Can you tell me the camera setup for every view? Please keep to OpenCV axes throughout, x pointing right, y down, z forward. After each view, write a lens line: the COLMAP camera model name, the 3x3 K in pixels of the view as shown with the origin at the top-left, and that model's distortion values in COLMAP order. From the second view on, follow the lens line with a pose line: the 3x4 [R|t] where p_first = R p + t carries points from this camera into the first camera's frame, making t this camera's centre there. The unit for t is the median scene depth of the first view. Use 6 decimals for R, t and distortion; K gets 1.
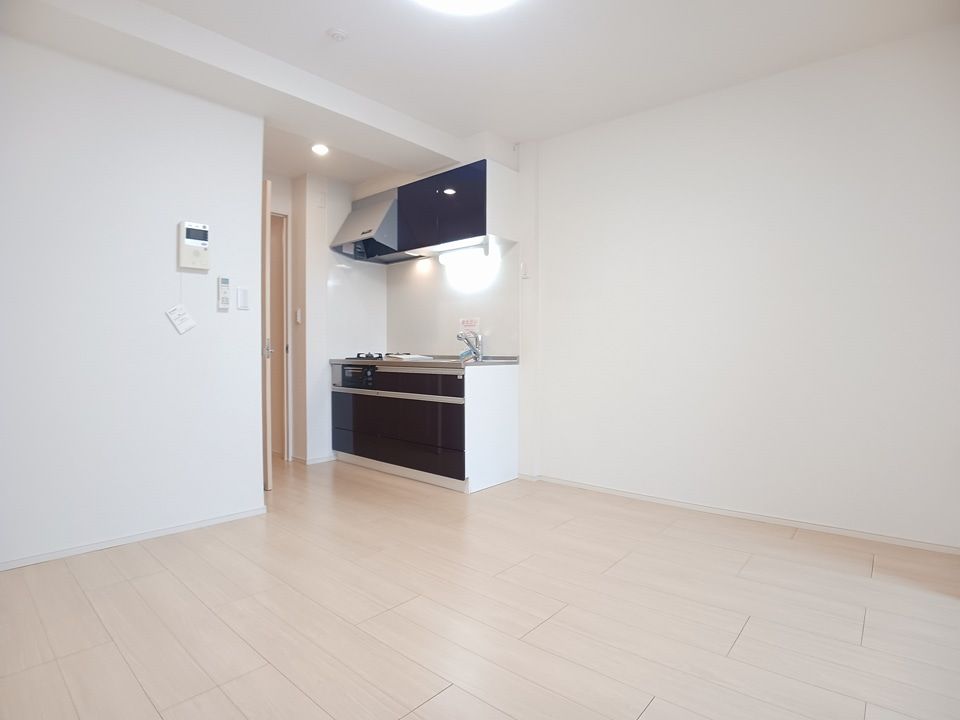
lens RADIAL K [[506.3, 0, 481.2], [0, 506.3, 368.4], [0, 0, 1]] dist [-0.080278, 0.002012]
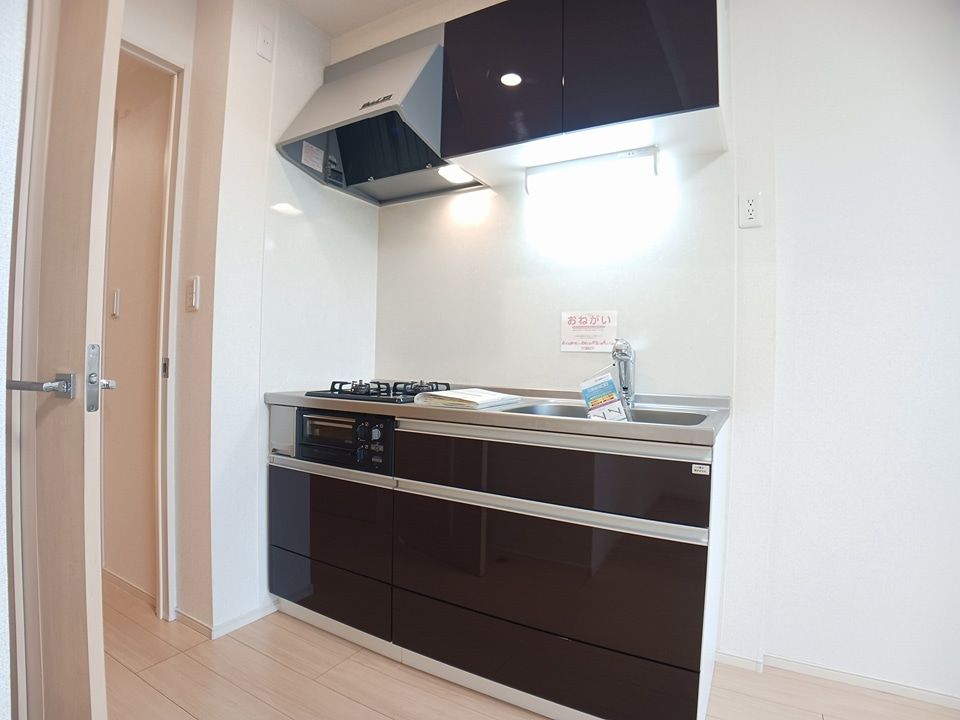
lens RADIAL K [[506.3, 0, 474.8], [0, 506.3, 354.7], [0, 0, 1]] dist [-0.080278, 0.002012]
pose [[0.982536, 0.020094, 0.184985, -0.206290], [-0.012172, 0.998963, -0.043865, -0.036203], [-0.185675, 0.040848, 0.981762, 0.540878]]
